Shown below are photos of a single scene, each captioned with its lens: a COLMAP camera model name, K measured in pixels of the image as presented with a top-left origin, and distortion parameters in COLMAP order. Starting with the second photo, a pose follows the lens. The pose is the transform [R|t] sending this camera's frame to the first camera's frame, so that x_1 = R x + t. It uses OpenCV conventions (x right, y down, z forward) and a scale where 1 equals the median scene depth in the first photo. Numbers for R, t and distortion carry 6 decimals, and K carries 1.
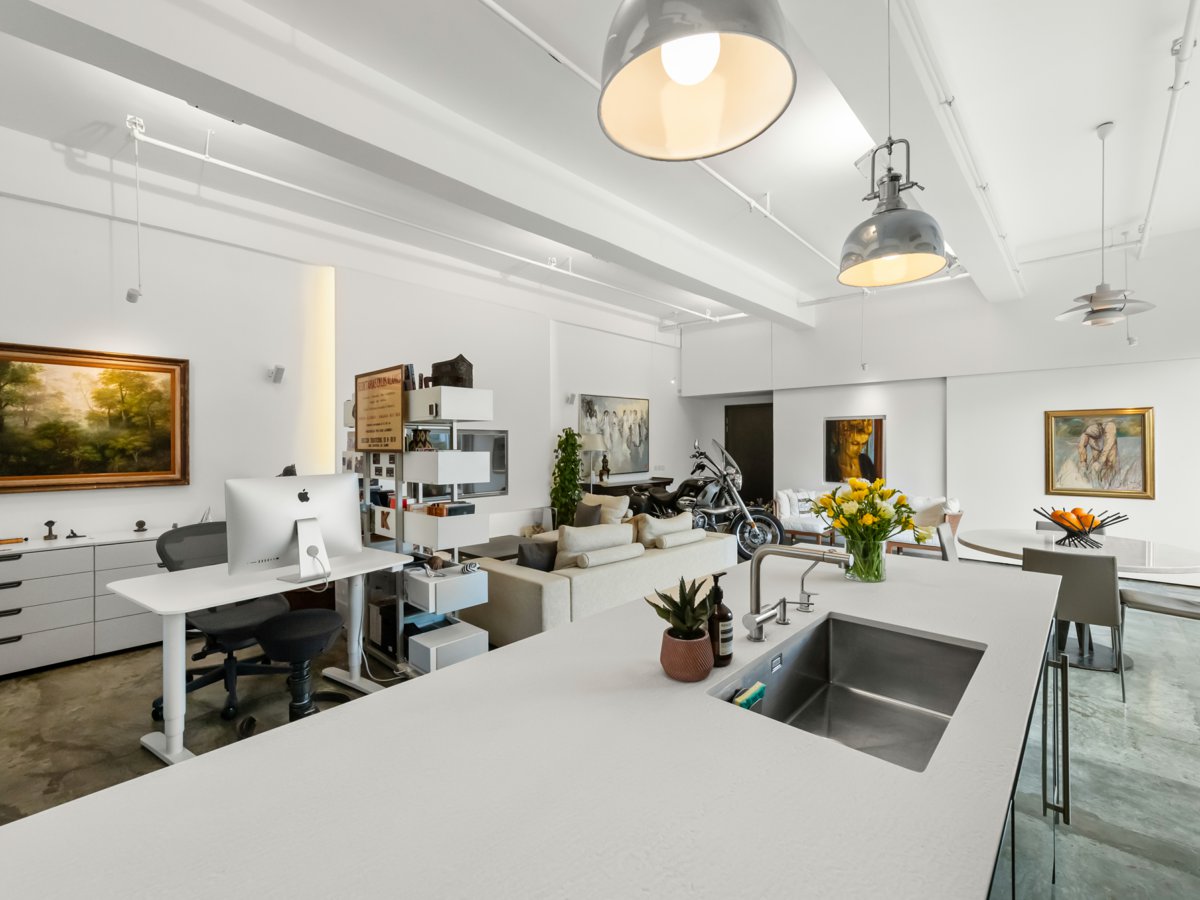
lens RADIAL K [[516.8, 0, 600.0], [0, 516.8, 450.0], [0, 0, 1]] dist [0.000854, -0.000066]
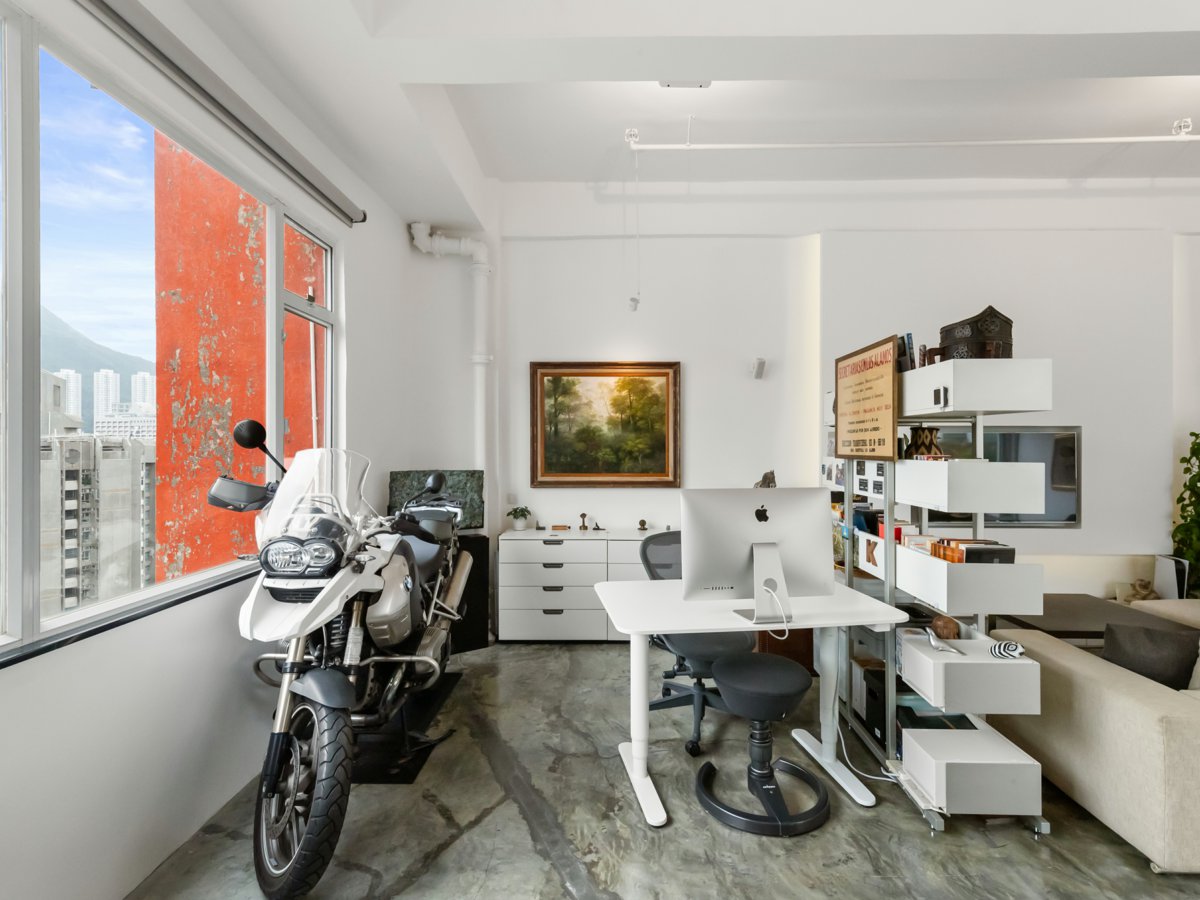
lens RADIAL K [[617.6, 0, 601.3], [0, 617.6, 445.0], [0, 0, 1]] dist [0.003625, 0.001106]
pose [[0.671744, 0.001701, -0.740782, -0.022984], [-0.011288, 0.999905, -0.007940, -0.004305], [0.740698, 0.013695, 0.671699, 0.114890]]
